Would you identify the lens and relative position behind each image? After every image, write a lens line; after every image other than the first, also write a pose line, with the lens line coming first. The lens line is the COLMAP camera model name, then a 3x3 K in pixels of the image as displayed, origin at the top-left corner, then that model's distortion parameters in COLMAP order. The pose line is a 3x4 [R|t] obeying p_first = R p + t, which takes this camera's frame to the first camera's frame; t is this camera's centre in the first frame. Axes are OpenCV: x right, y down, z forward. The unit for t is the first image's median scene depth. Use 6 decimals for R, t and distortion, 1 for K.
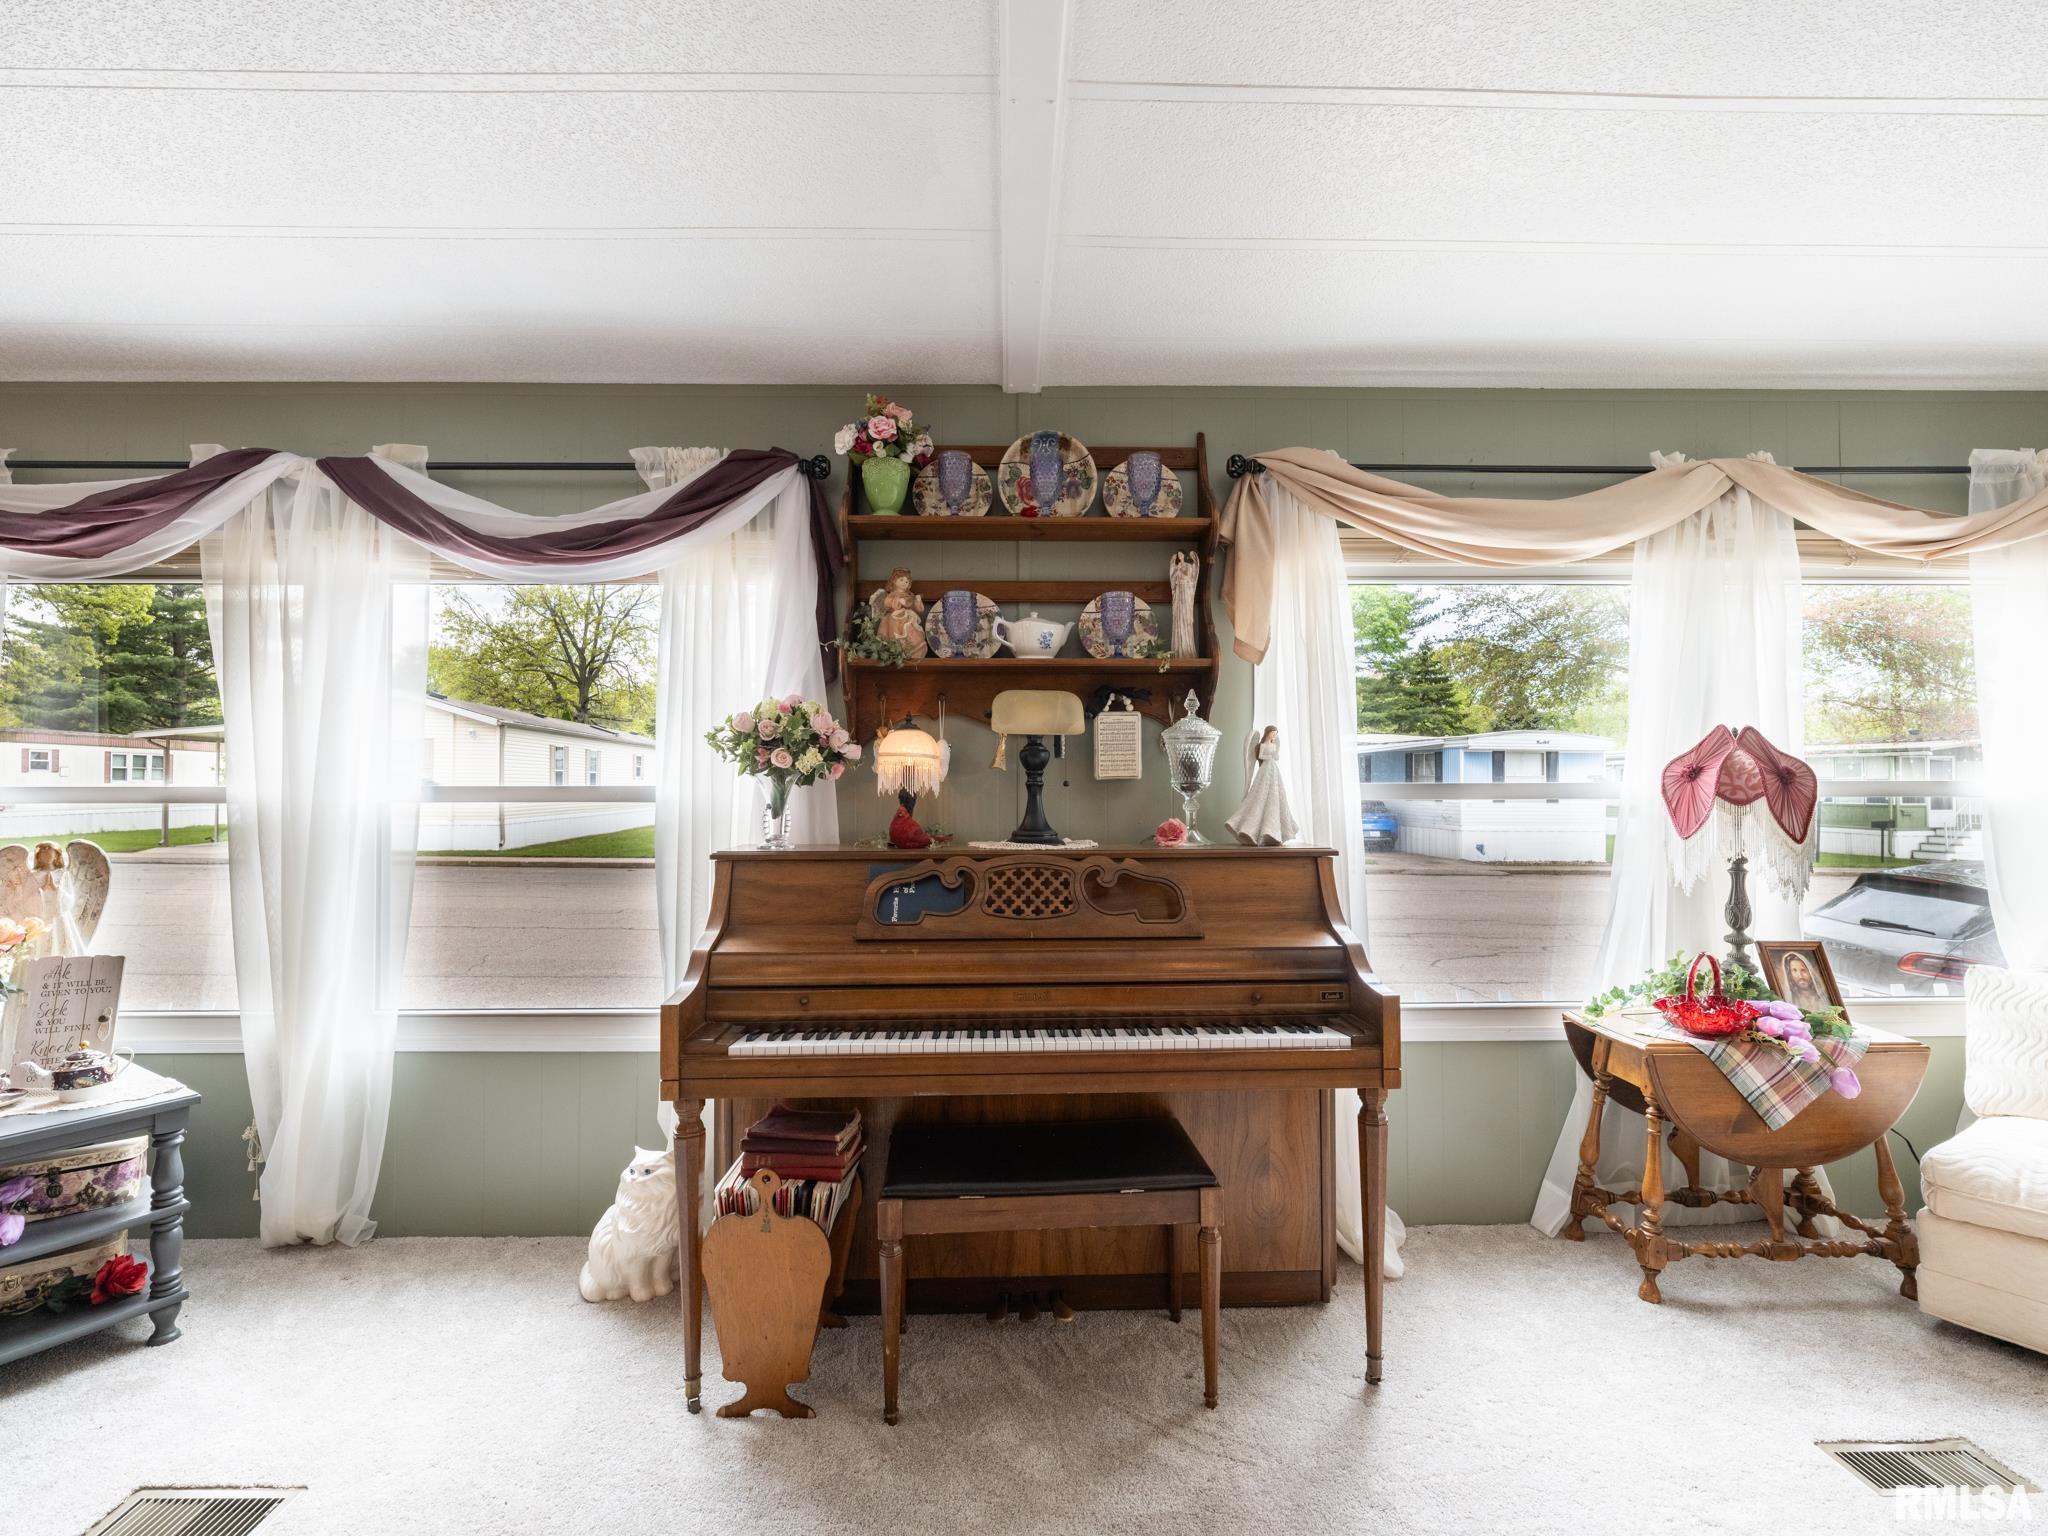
lens RADIAL K [[953.1, 0, 1026.3], [0, 953.1, 767.8], [0, 0, 1]] dist [-0.007634, 0.001681]
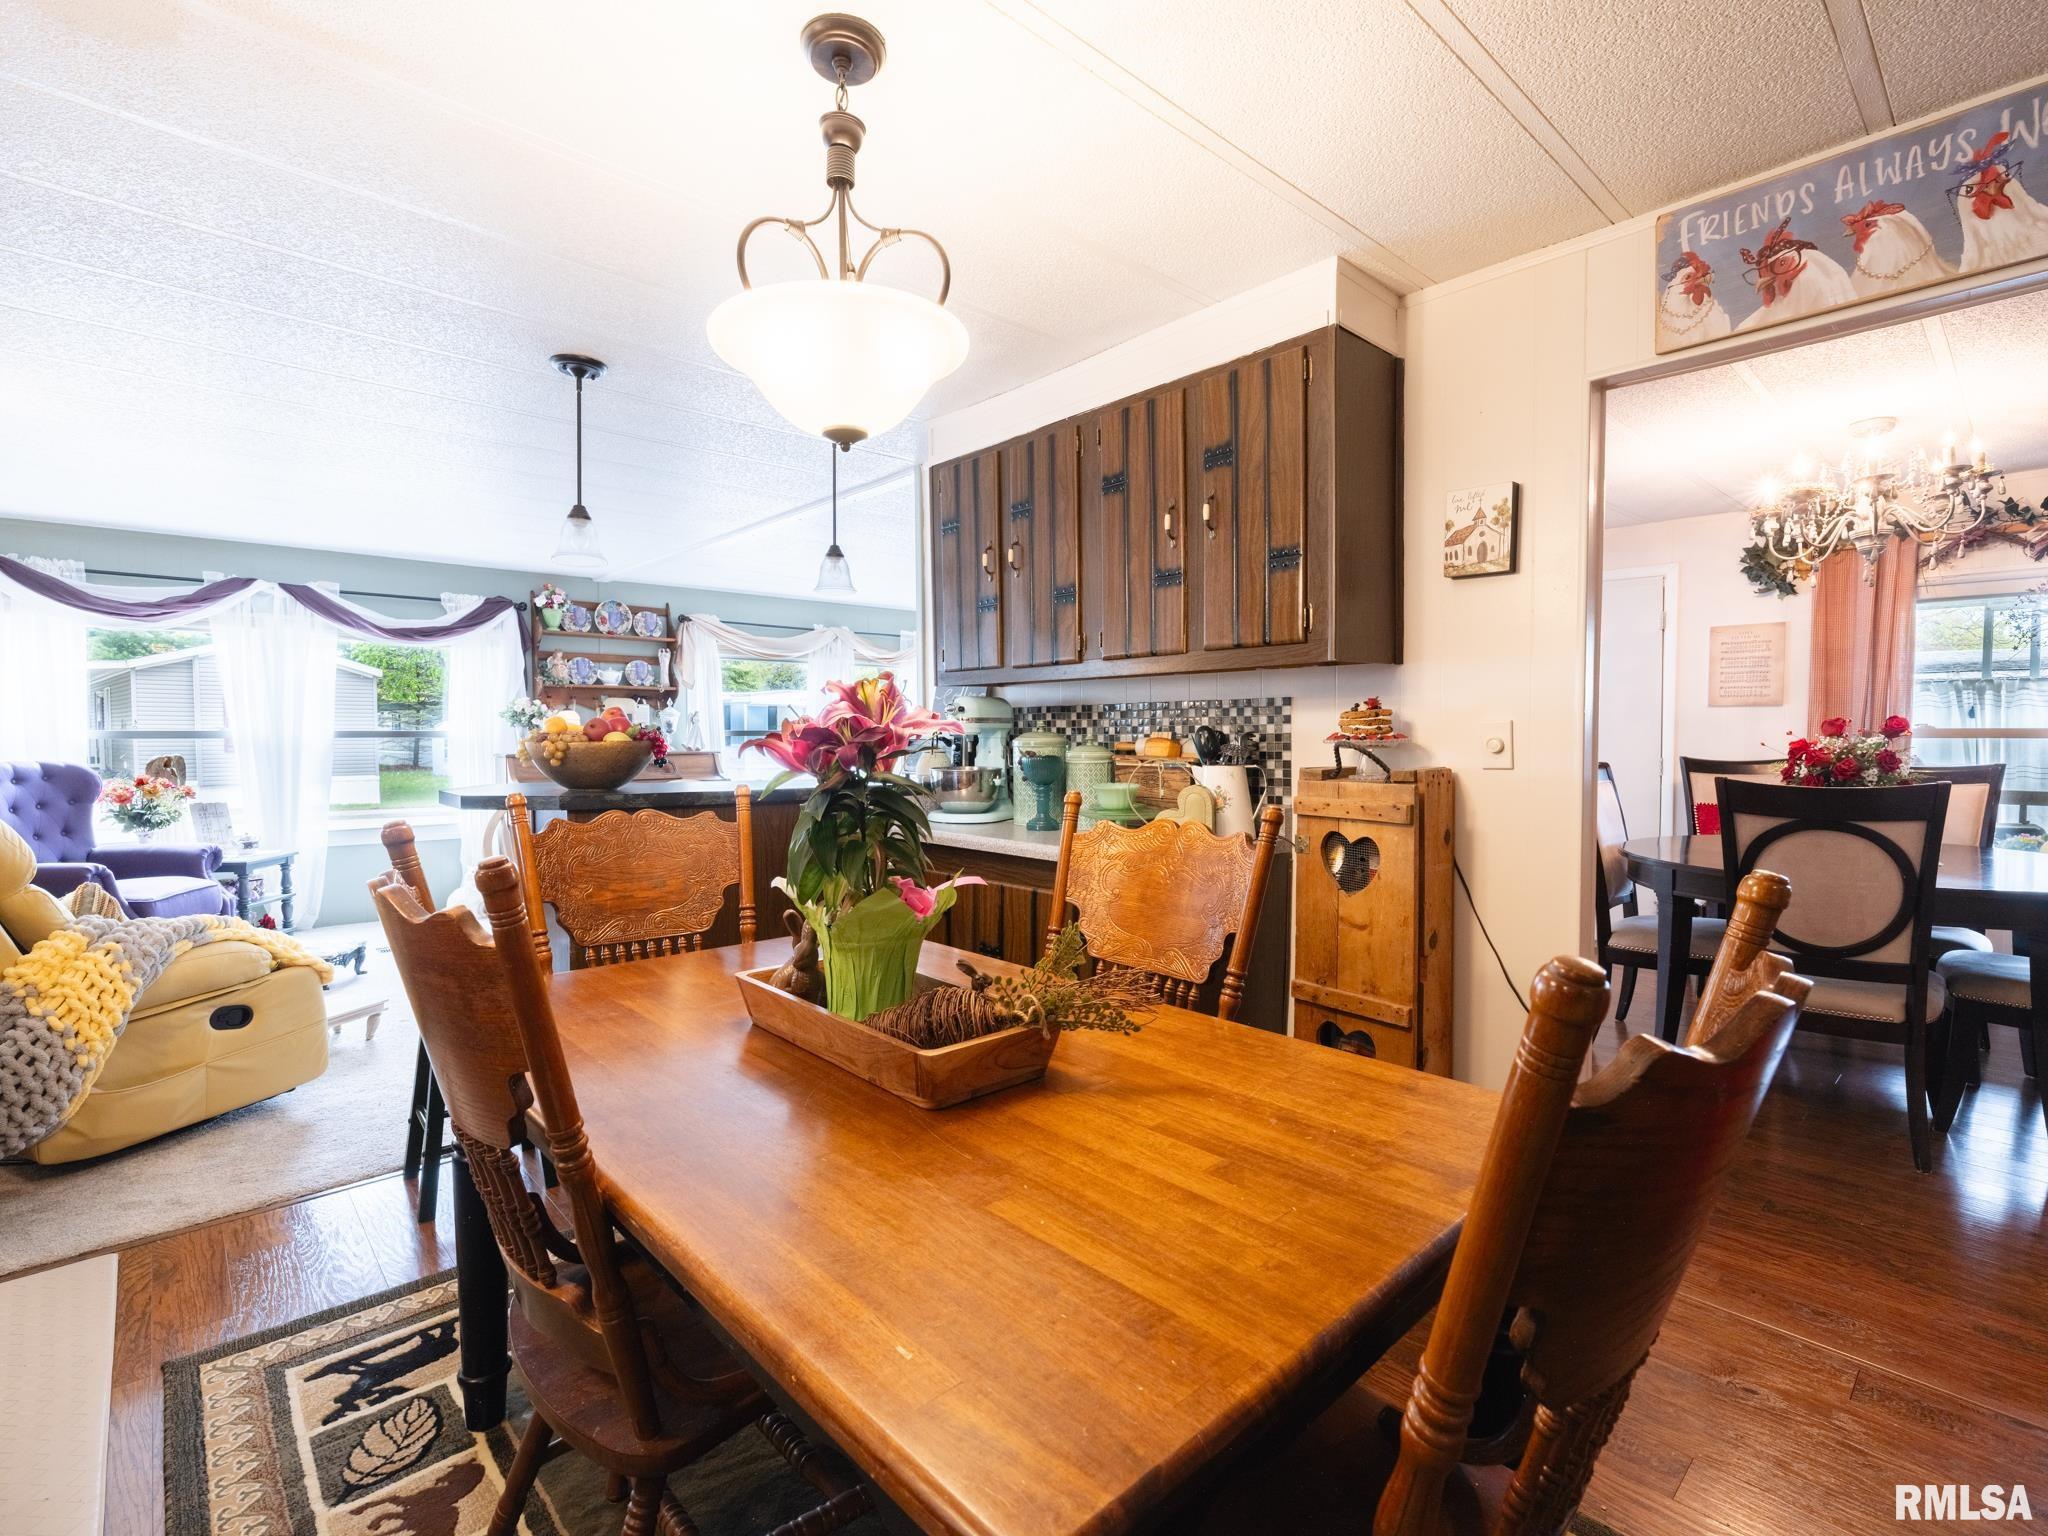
lens RADIAL K [[953.1, 0, 1020.8], [0, 953.1, 761.1], [0, 0, 1]] dist [-0.007634, 0.001681]
pose [[0.753196, -0.018860, 0.657525, -0.941946], [-0.012556, 0.998995, 0.043037, -0.027690], [-0.657676, -0.040672, 0.752202, -1.916289]]
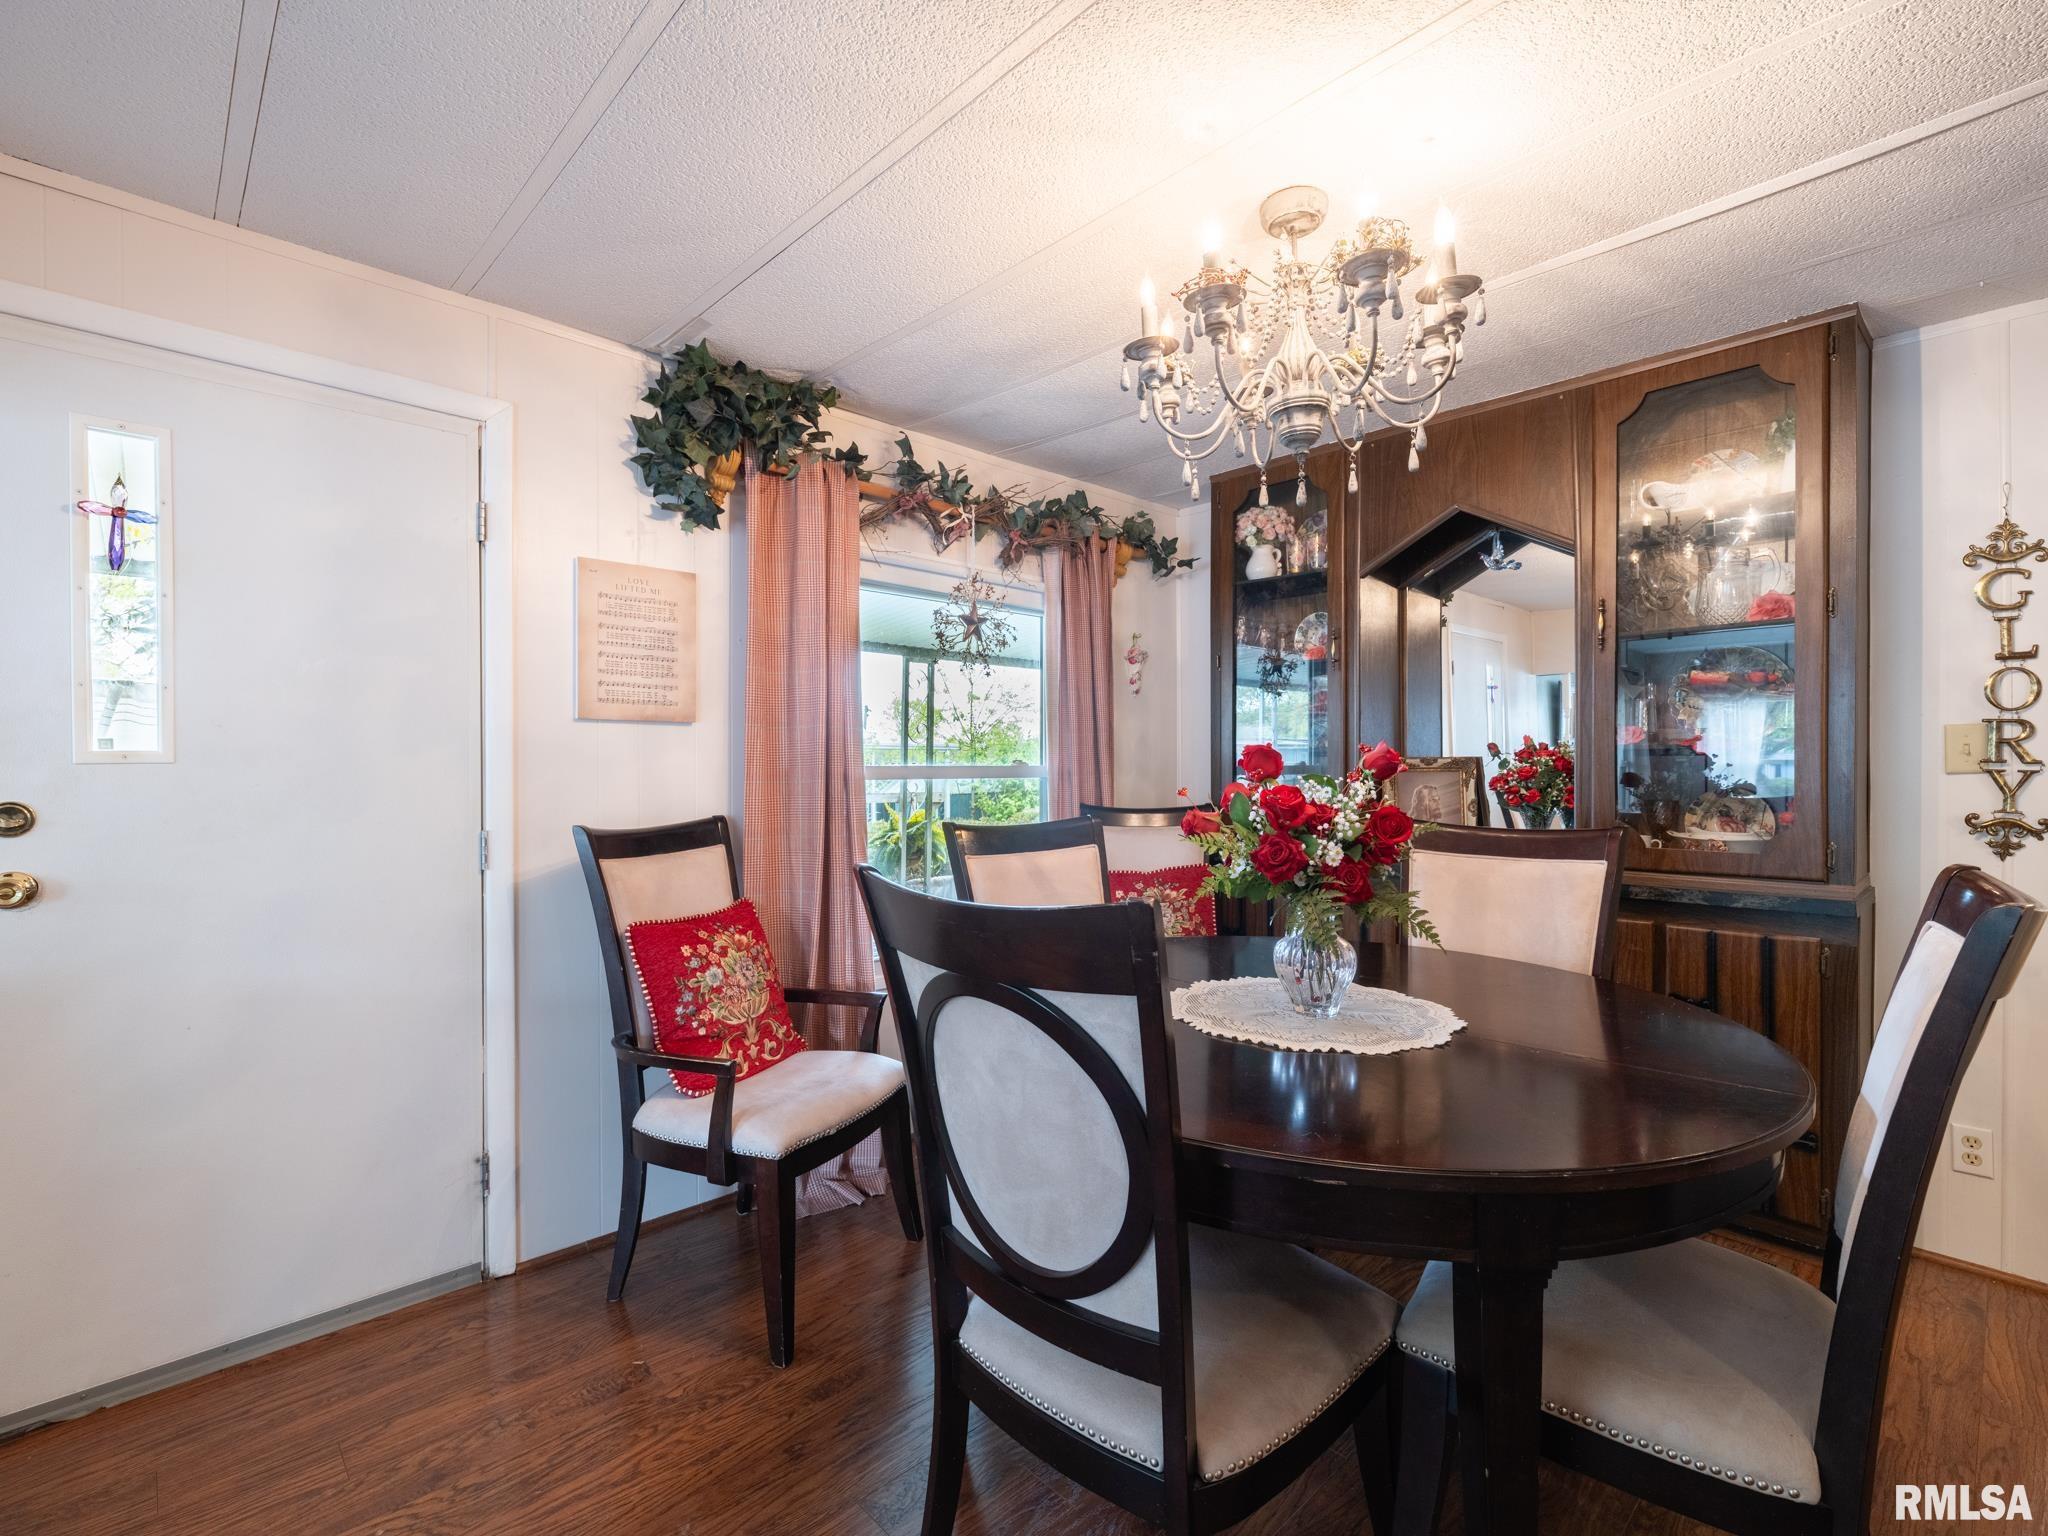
lens RADIAL K [[944.0, 0, 1006.4], [0, 944.0, 763.0], [0, 0, 1]] dist [-0.004309, 0.001584]
pose [[-0.660773, 0.007488, 0.750548, 0.490513], [-0.008913, 0.999801, -0.017822, -0.016830], [-0.750533, -0.018466, -0.660575, -1.022198]]
